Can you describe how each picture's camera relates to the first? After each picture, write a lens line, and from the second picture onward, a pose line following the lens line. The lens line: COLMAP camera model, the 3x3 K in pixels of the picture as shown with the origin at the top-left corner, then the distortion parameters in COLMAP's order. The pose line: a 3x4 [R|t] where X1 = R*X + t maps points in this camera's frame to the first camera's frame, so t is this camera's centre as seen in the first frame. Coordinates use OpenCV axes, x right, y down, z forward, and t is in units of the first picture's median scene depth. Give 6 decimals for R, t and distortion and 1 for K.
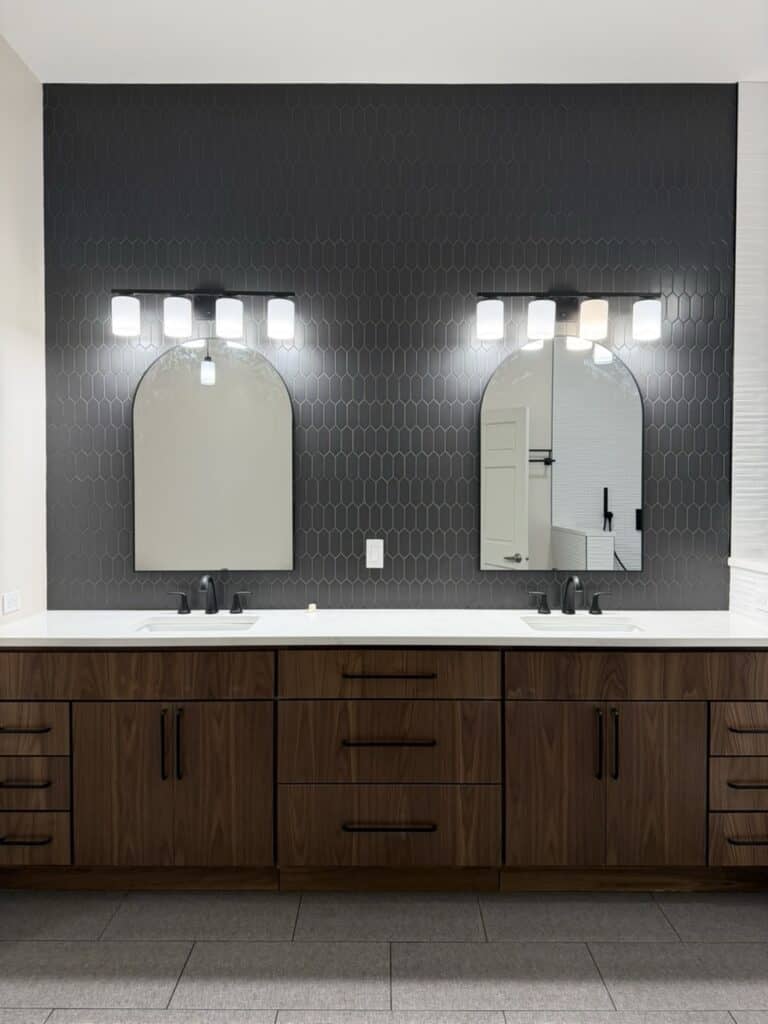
lens RADIAL K [[756.1, 0, 389.4], [0, 756.1, 514.8], [0, 0, 1]] dist [-0.002315, -0.004123]
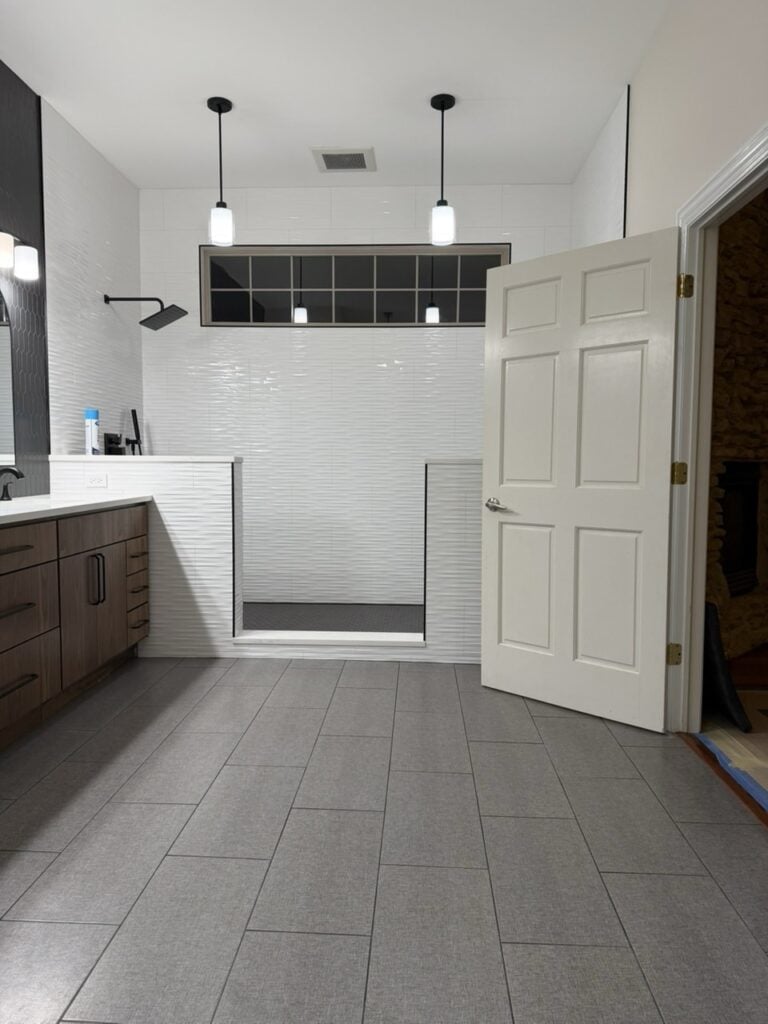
lens RADIAL K [[756.1, 0, 389.4], [0, 756.1, 514.8], [0, 0, 1]] dist [-0.002315, -0.004123]
pose [[0.036292, -0.078575, 0.996247, -0.903538], [0.021085, 0.996742, 0.077846, 0.071178], [-0.999119, 0.018181, 0.037831, 0.334215]]
